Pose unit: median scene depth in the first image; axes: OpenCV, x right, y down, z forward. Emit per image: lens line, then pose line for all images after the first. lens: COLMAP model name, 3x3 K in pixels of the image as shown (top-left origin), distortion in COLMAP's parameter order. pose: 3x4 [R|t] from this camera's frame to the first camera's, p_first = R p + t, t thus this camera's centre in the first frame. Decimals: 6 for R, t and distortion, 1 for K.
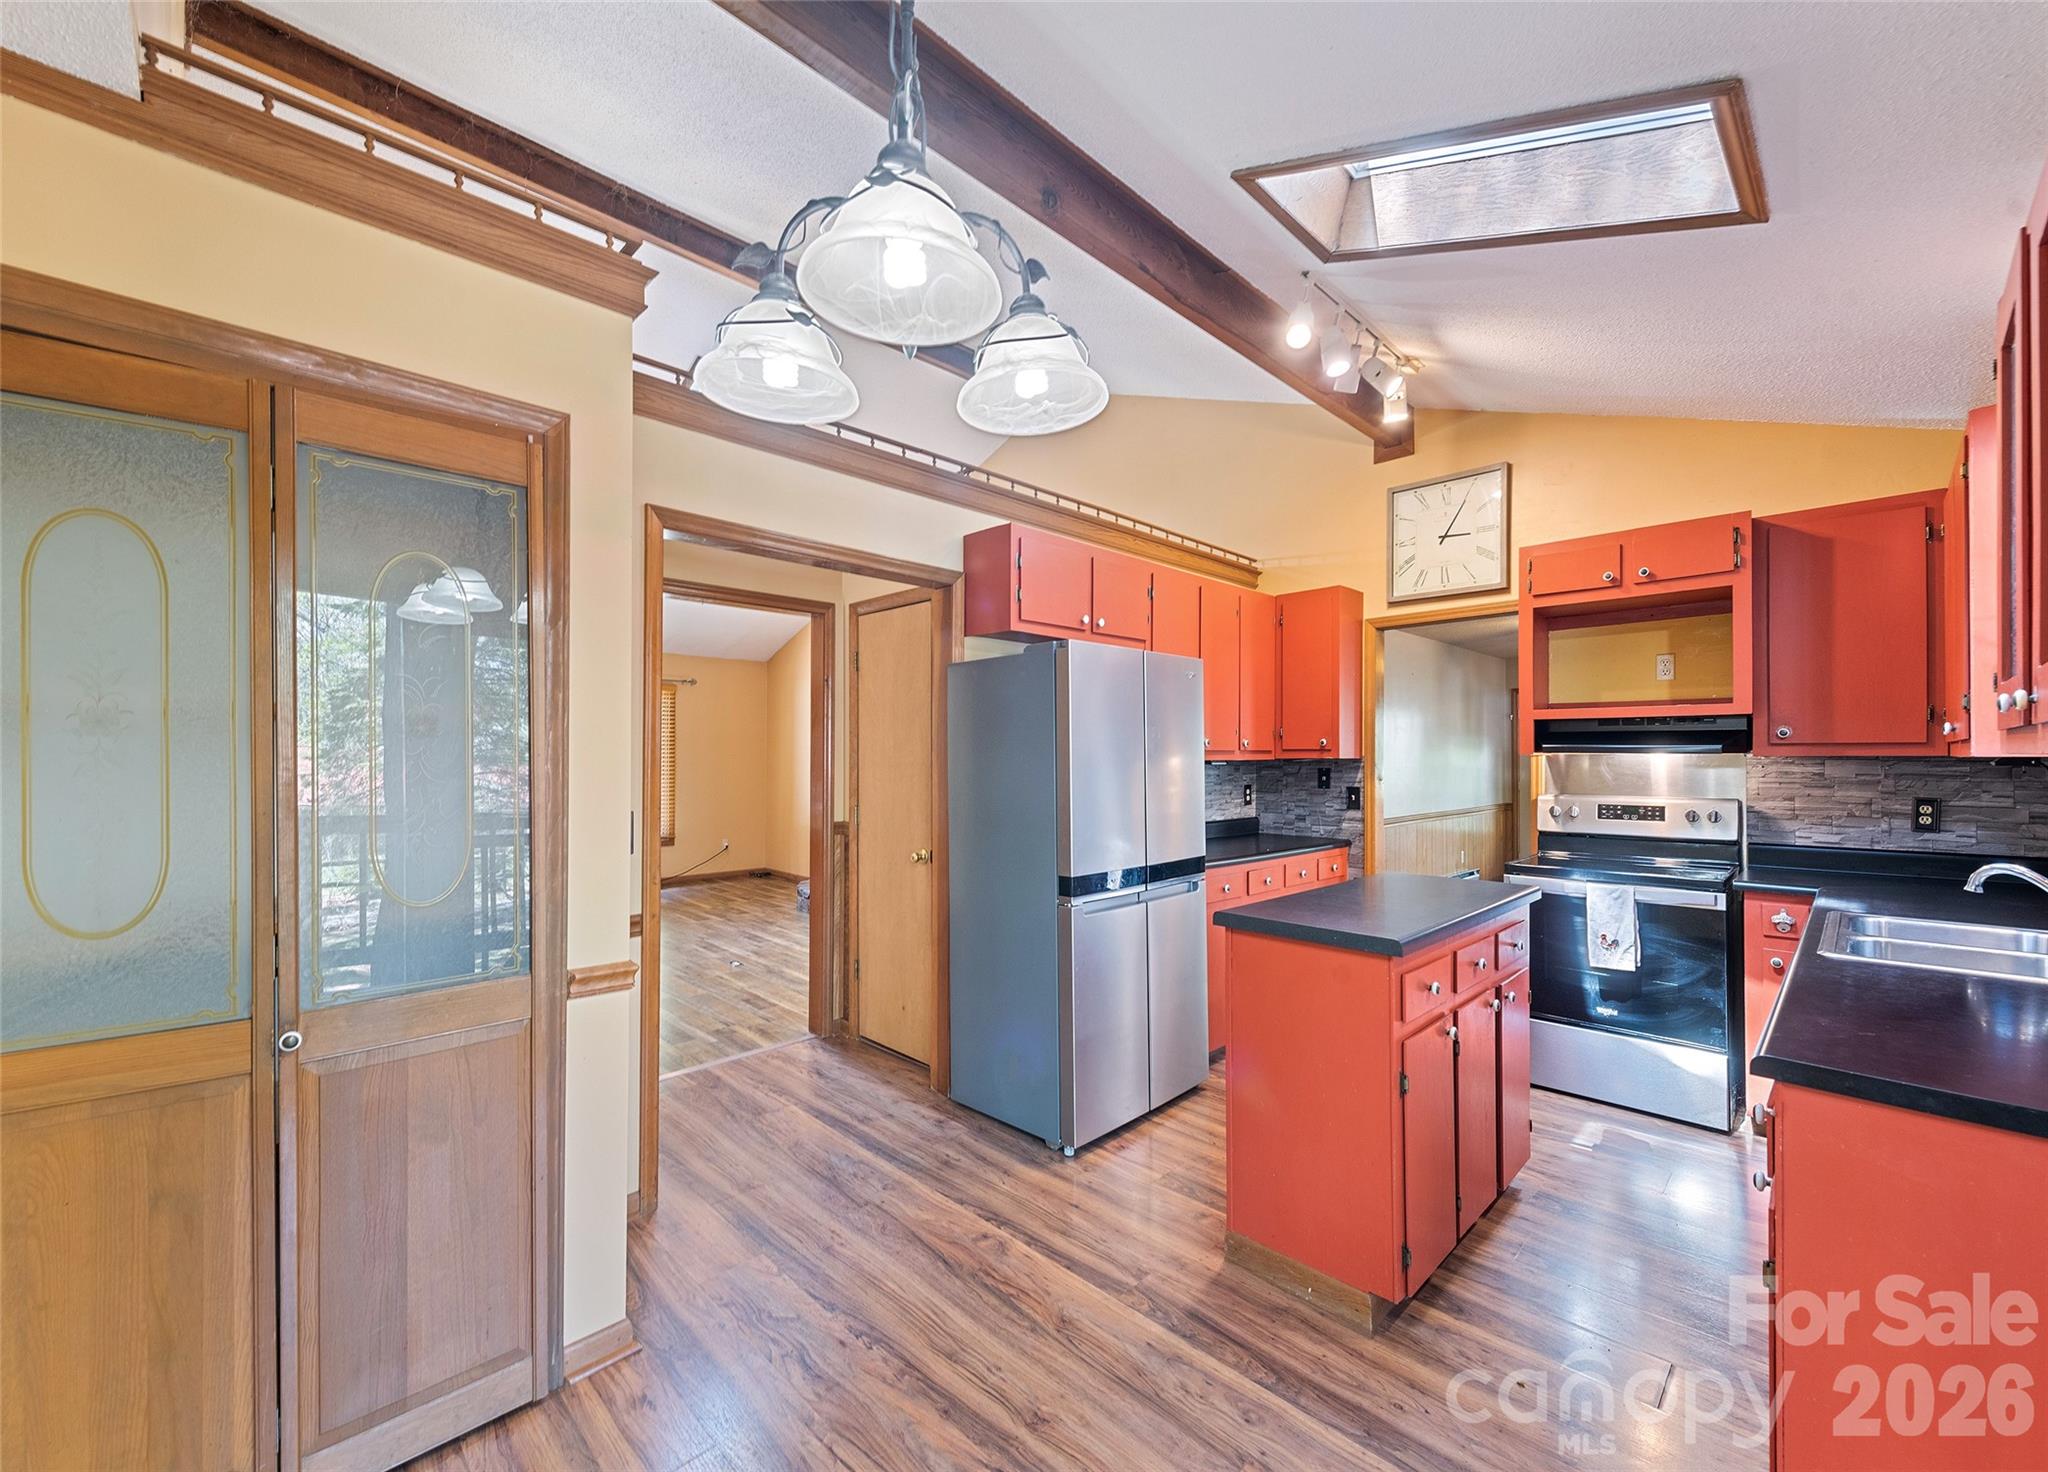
lens RADIAL K [[807.4, 0, 1018.2], [0, 807.4, 750.8], [0, 0, 1]] dist [0.001156, -0.000099]
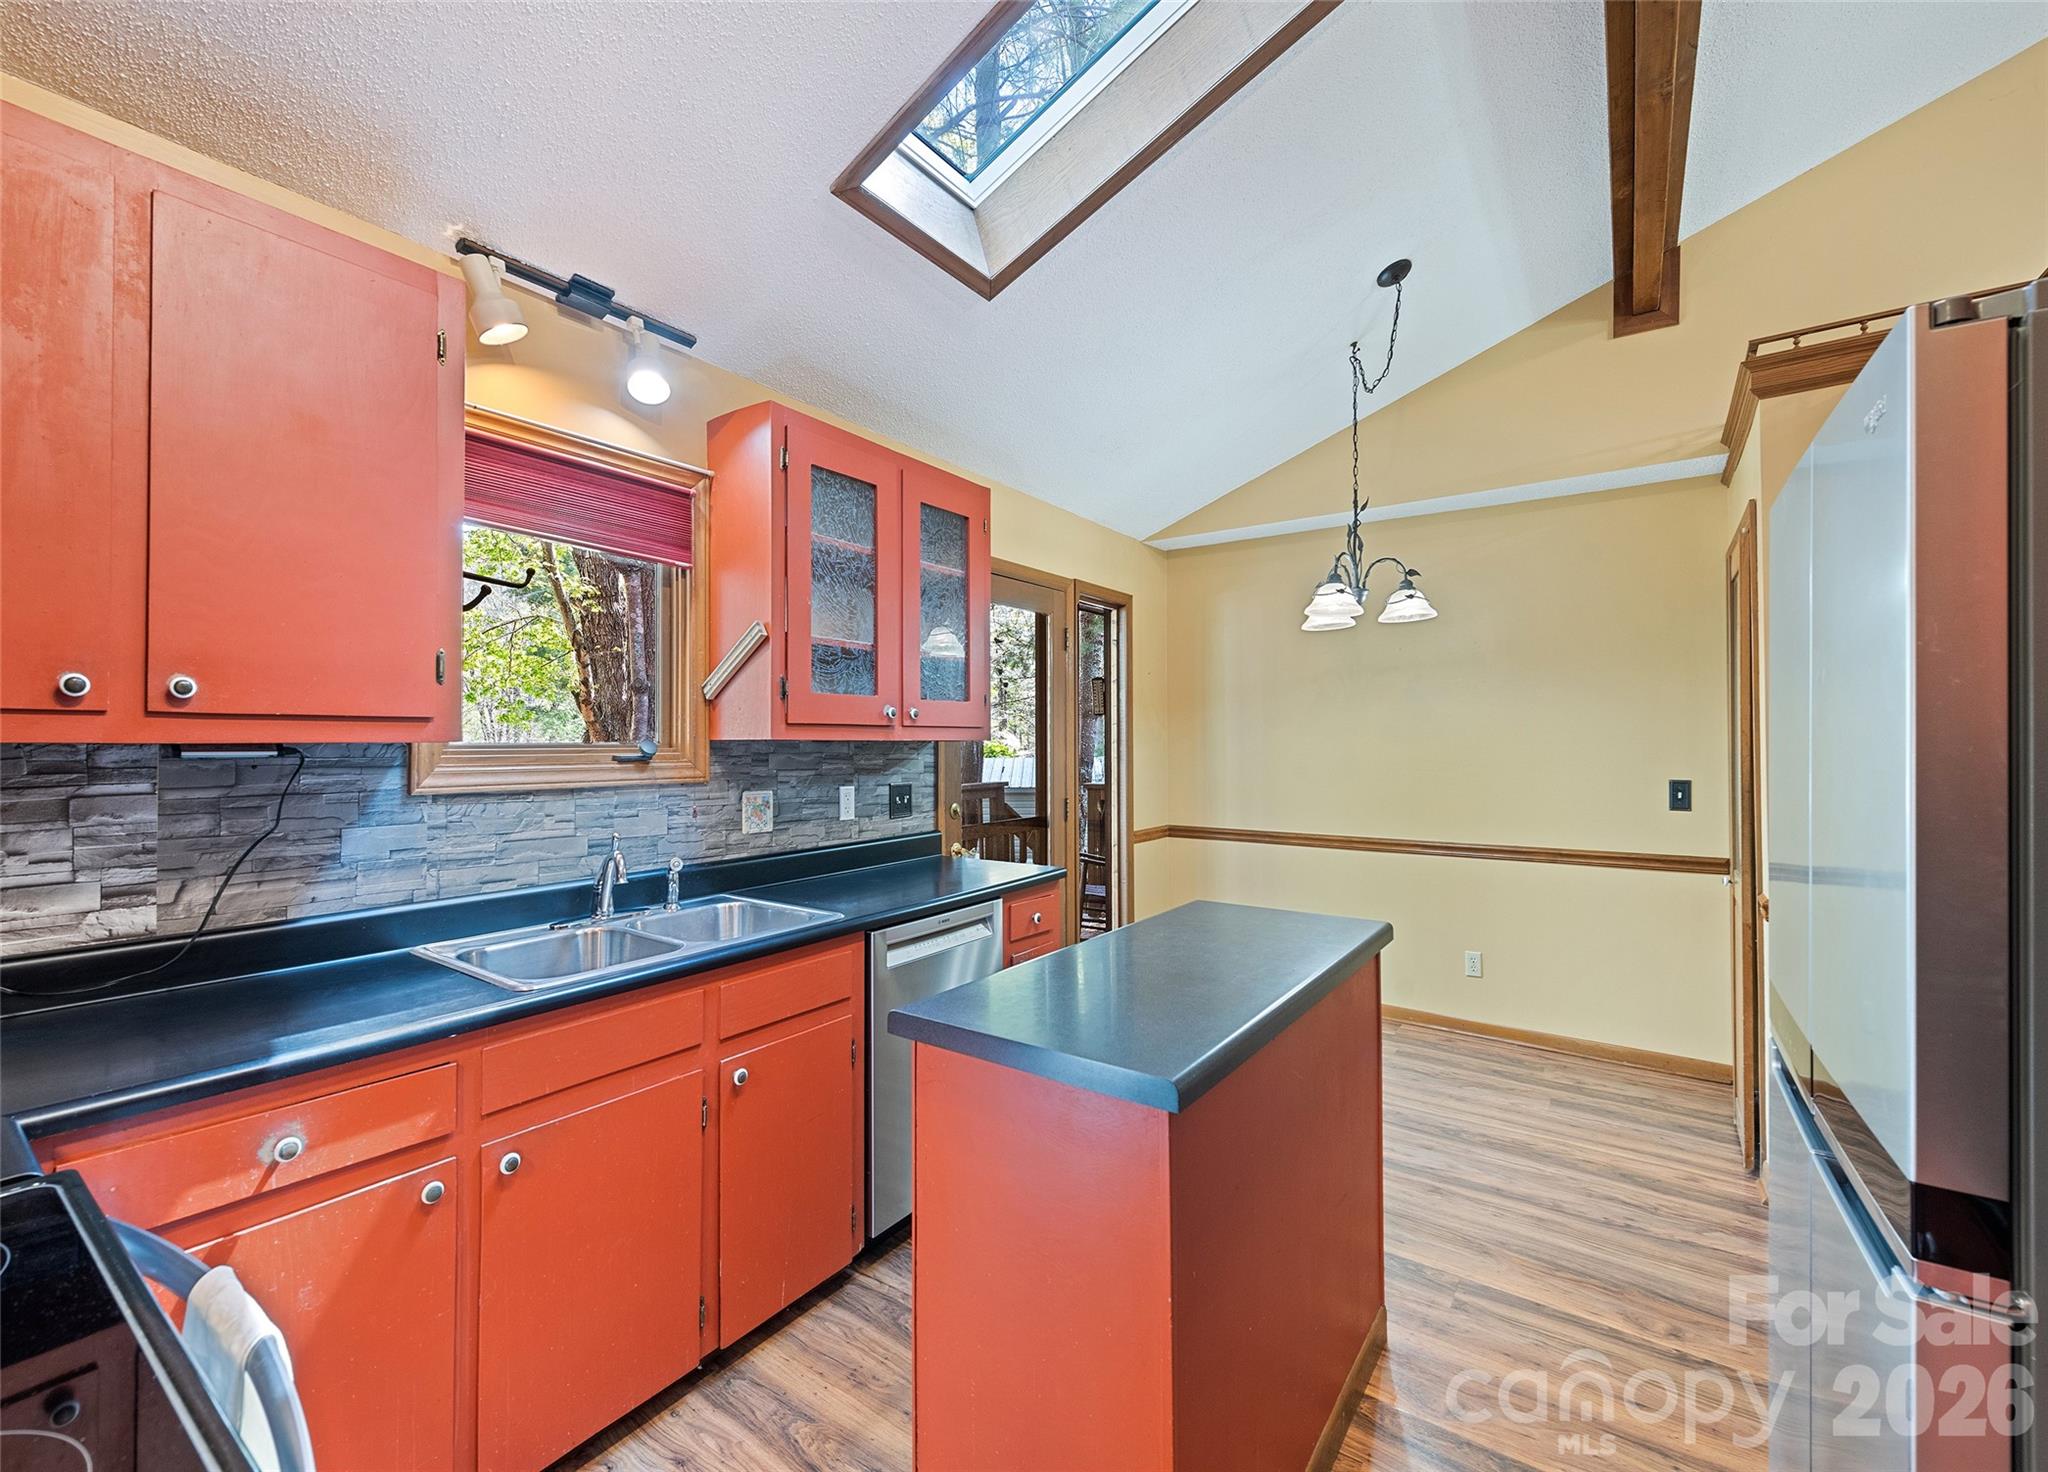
lens RADIAL K [[849.2, 0, 1024.0], [0, 849.2, 736.0], [0, 0, 1]] dist [0.001412, 0.000047]
pose [[-0.982947, 0.001207, -0.183884, 0.501844], [0.004410, 0.999846, -0.017012, 0.010892], [0.183835, -0.017533, -0.982801, 1.151569]]
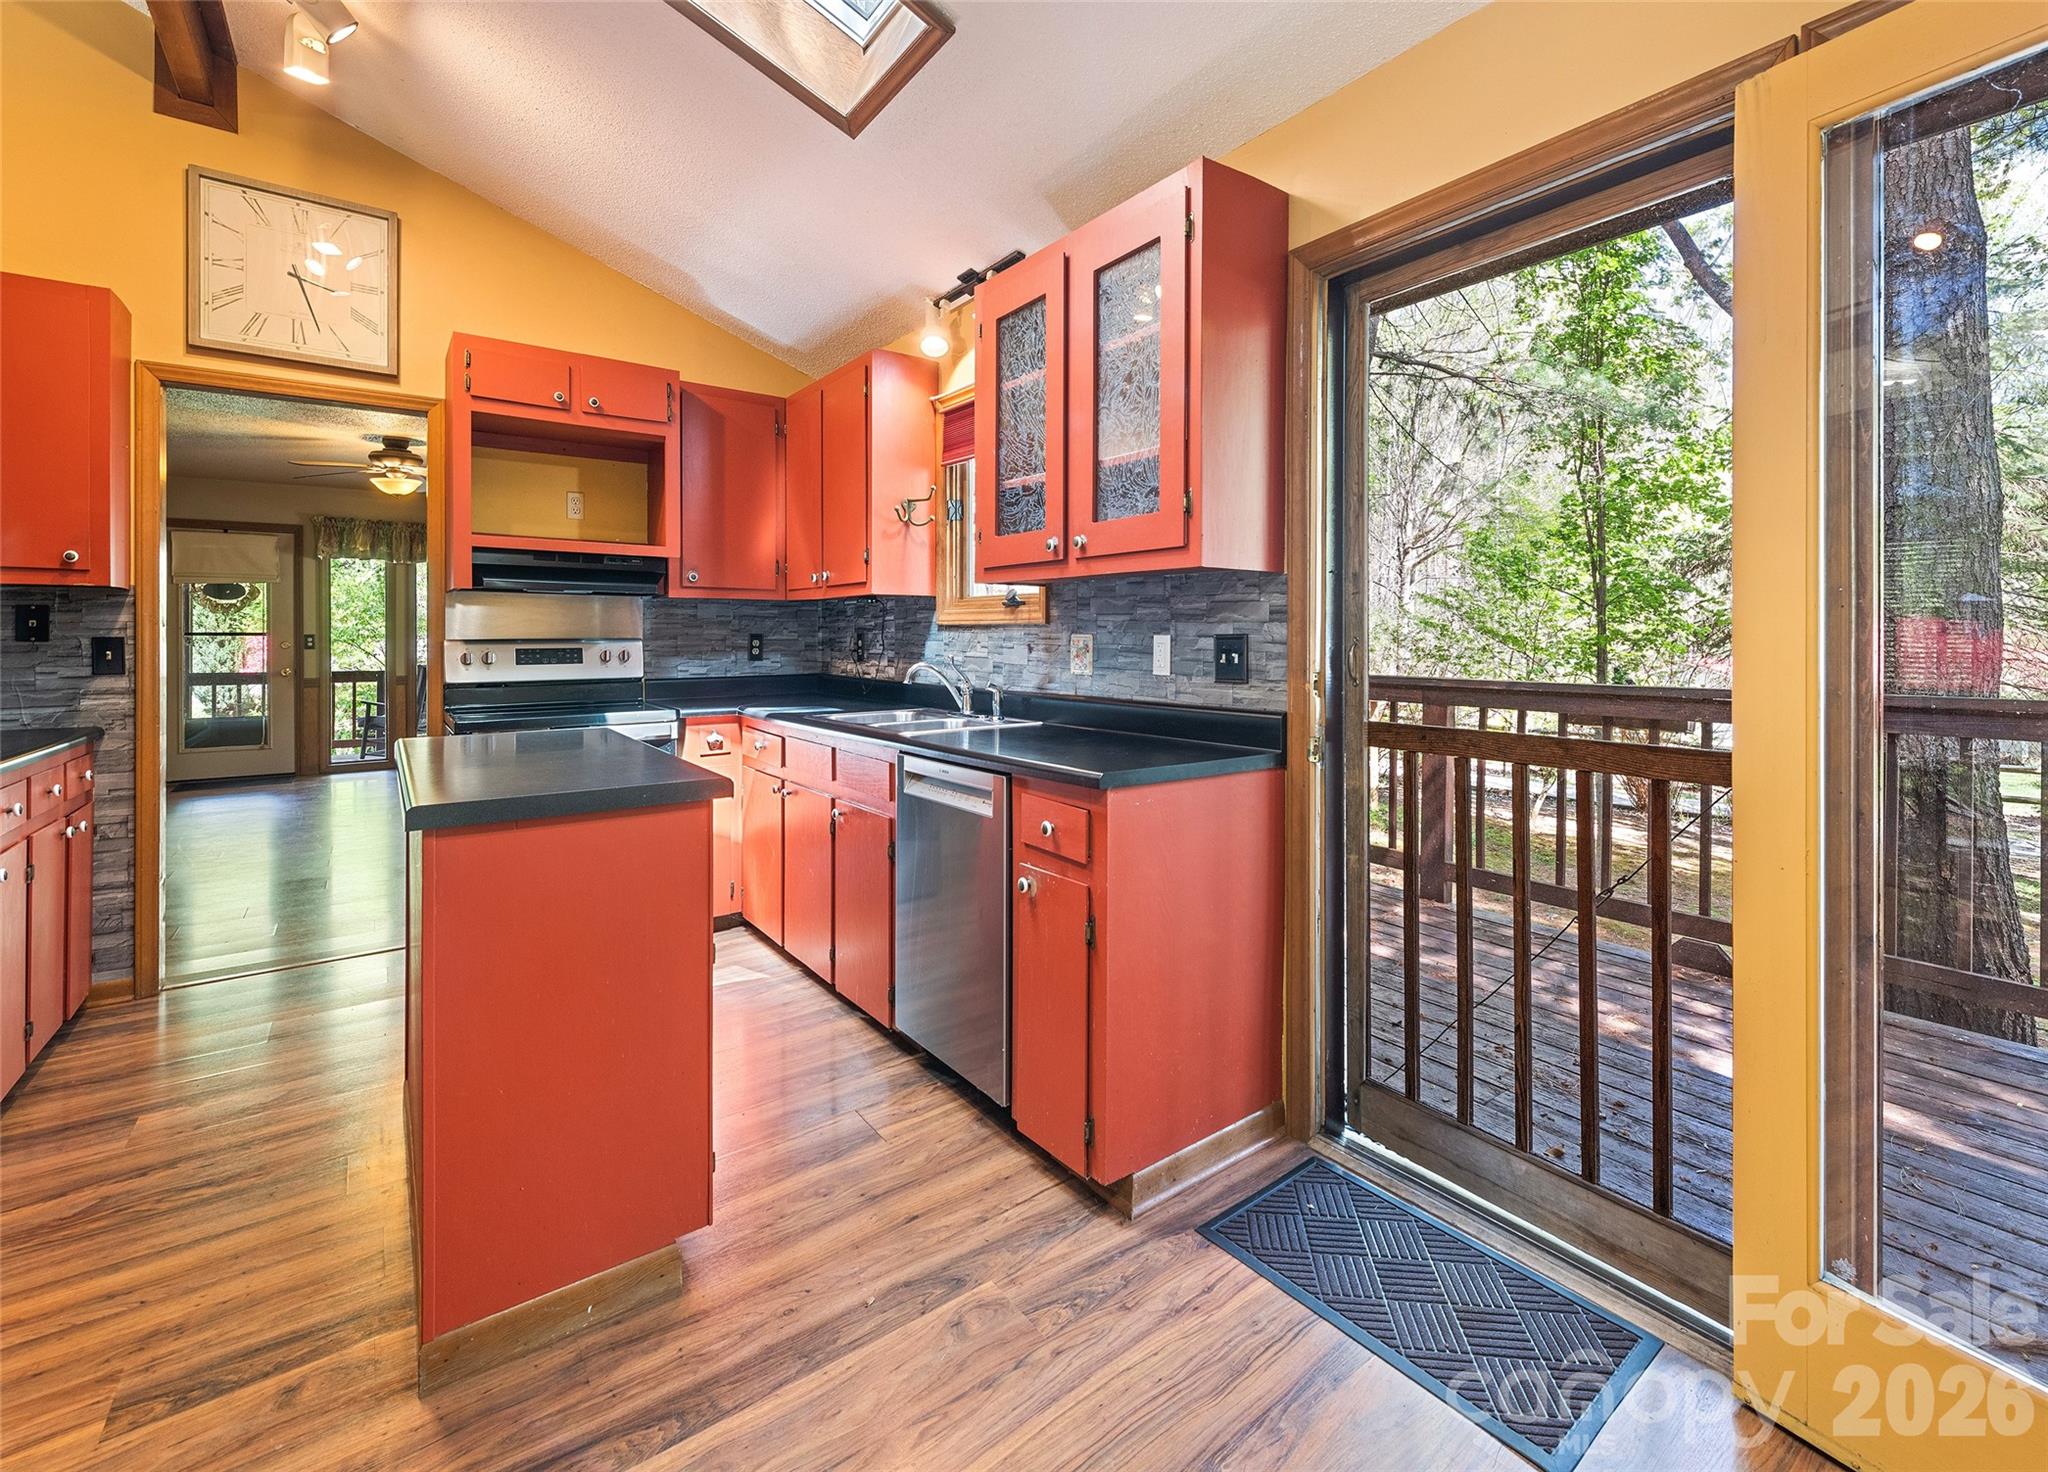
lens RADIAL K [[888.2, 0, 1073.6], [0, 888.2, 642.9], [0, 0, 1]] dist [0.000310, -0.000364]
pose [[0.106101, -0.009250, 0.994312, -0.206349], [-0.010872, 0.999886, 0.010462, 0.044983], [-0.994296, -0.011920, 0.105988, 0.295642]]
